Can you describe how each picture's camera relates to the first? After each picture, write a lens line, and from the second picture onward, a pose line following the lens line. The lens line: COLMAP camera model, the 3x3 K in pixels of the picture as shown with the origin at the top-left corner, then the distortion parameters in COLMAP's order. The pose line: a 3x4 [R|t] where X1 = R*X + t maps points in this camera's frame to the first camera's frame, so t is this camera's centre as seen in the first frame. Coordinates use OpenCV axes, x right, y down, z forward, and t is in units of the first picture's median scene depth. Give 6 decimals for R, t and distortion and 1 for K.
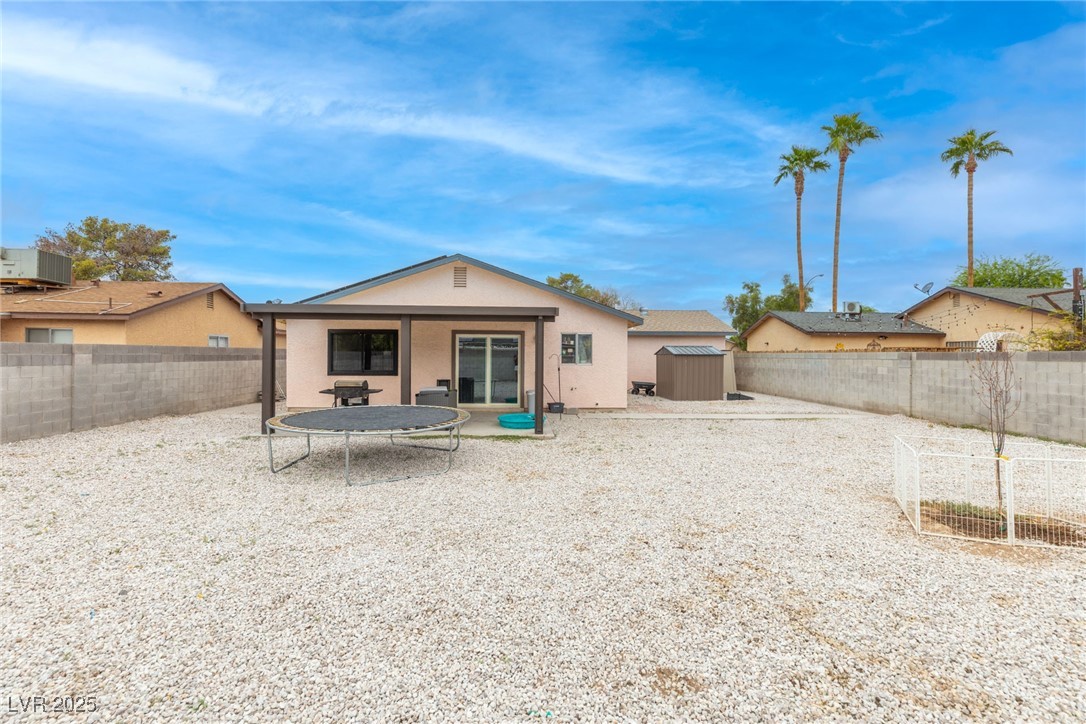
lens RADIAL K [[507.1, 0, 542.6], [0, 507.1, 360.4], [0, 0, 1]] dist [-0.004756, -0.000240]
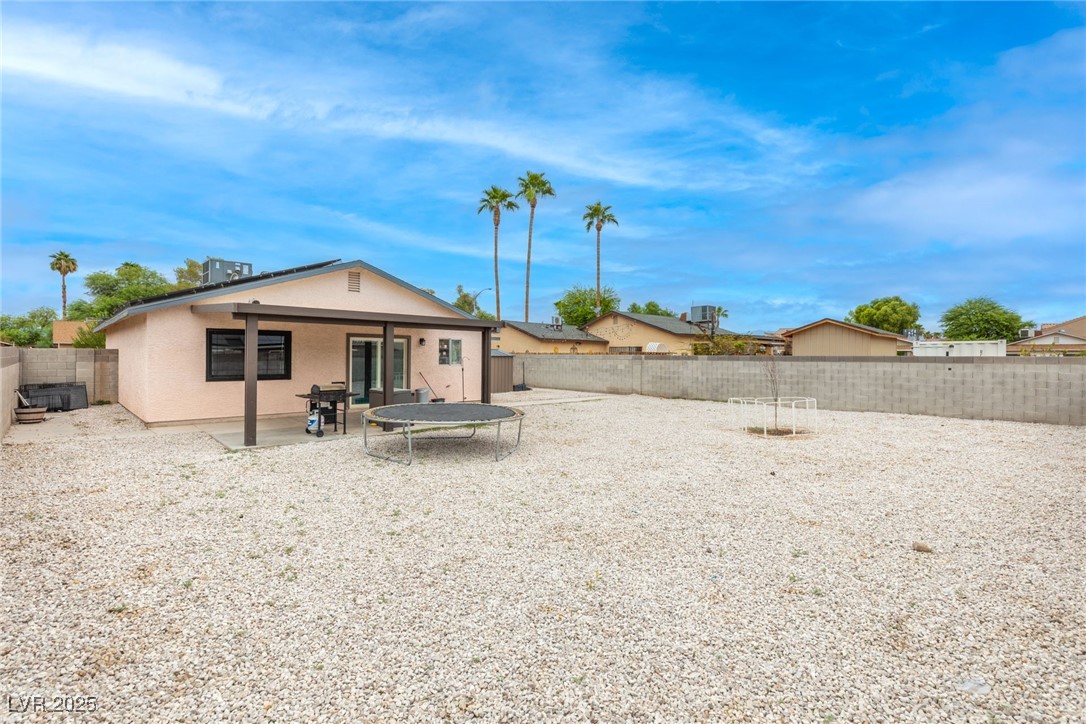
lens RADIAL K [[507.1, 0, 546.4], [0, 507.1, 359.3], [0, 0, 1]] dist [-0.004756, -0.000240]
pose [[0.753756, -0.005124, 0.657134, -0.534424], [0.004388, 0.999987, 0.002765, -0.008273], [-0.657139, 0.000799, 0.753769, -0.029094]]
